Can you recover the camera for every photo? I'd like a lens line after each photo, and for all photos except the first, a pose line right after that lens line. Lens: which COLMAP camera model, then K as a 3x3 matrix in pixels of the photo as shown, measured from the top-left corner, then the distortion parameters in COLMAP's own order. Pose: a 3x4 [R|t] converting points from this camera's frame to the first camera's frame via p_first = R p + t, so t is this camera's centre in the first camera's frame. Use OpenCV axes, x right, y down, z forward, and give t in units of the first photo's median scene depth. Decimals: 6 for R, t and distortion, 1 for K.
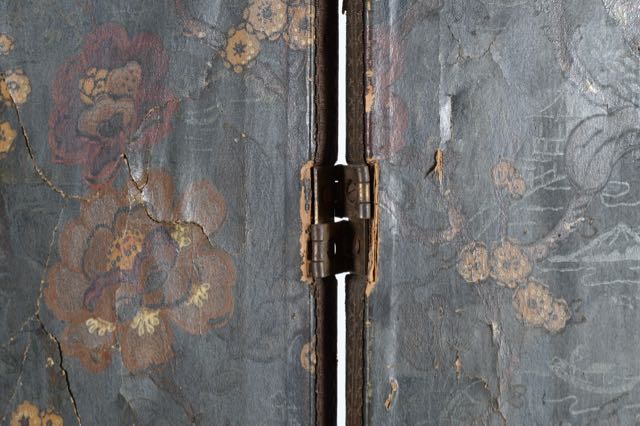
lens RADIAL K [[1661.7, 0, 320.6], [0, 1661.7, 212.0], [0, 0, 1]] dist [0.001159, 0.000000]
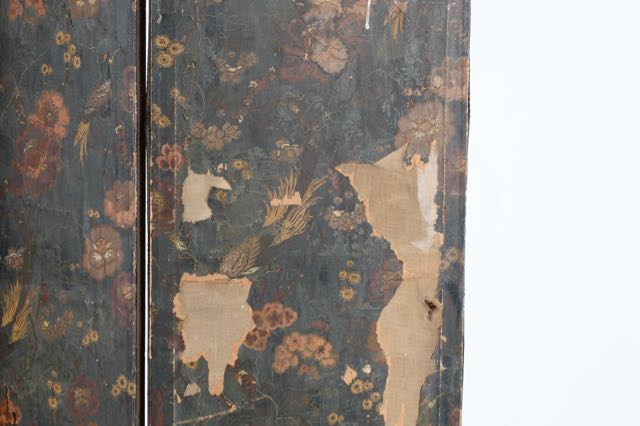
lens RADIAL K [[1661.7, 0, 319.0], [0, 1661.7, 214.2], [0, 0, 1]] dist [0.001159, 0.000000]
pose [[0.983631, 0.029034, -0.177838, 0.888913], [-0.020257, 0.998495, 0.050973, 0.302678], [0.179051, -0.046536, 0.982739, -2.029676]]
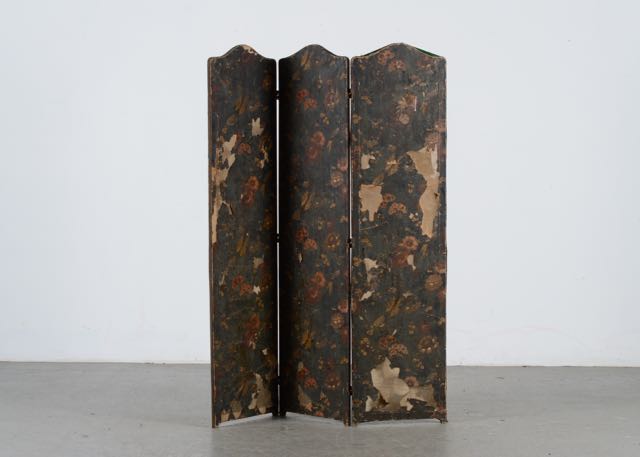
lens RADIAL K [[1667.6, 0, 319.5], [0, 1667.6, 228.8], [0, 0, 1]] dist [-0.079755, 0.000000]
pose [[0.979025, 0.009379, -0.203522, 1.974351], [-0.003943, 0.999625, 0.027099, 0.573864], [0.203700, -0.025729, 0.978695, -9.400092]]
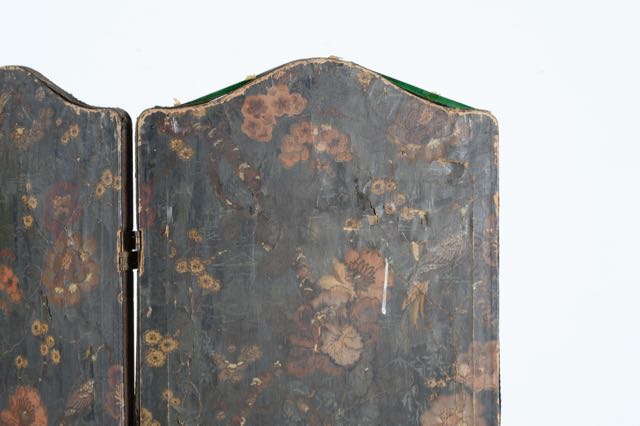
lens RADIAL K [[1661.7, 0, 320.0], [0, 1661.7, 213.0], [0, 0, 1]] dist [0.001159, 0.000000]
pose [[0.985915, -0.003927, -0.167203, 0.769245], [-0.002077, 0.999360, -0.035715, 0.039939], [0.167236, 0.035559, 0.985275, -1.671926]]
